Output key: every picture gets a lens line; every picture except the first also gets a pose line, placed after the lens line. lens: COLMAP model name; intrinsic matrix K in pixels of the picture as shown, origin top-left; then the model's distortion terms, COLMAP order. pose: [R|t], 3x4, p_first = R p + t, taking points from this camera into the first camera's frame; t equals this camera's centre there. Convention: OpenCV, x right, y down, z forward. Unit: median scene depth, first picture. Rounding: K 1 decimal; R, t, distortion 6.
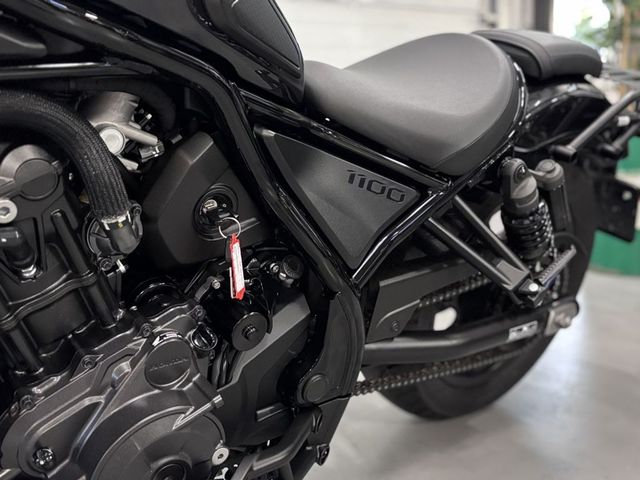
lens RADIAL K [[662.5, 0, 320.0], [0, 662.5, 240.0], [0, 0, 1]] dist [0.099773, -0.220979]
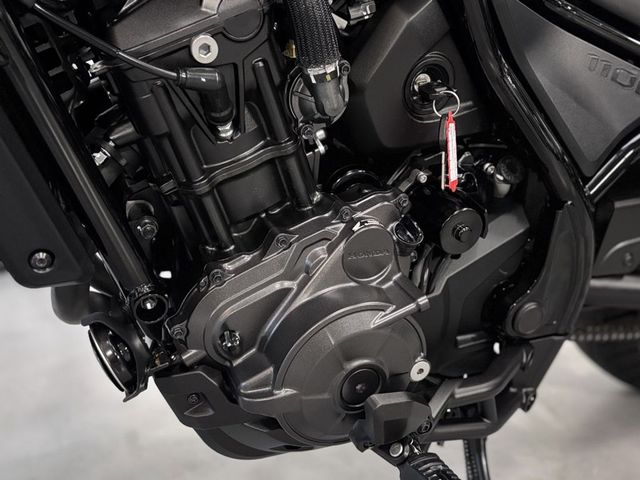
lens RADIAL K [[662.5, 0, 320.0], [0, 662.5, 240.0], [0, 0, 1]] dist [0.099773, -0.220979]
pose [[0.968181, 0.061429, -0.242594, -0.078651], [-0.055921, 0.997998, 0.029535, 0.141946], [0.243923, -0.015029, 0.969678, 0.147451]]
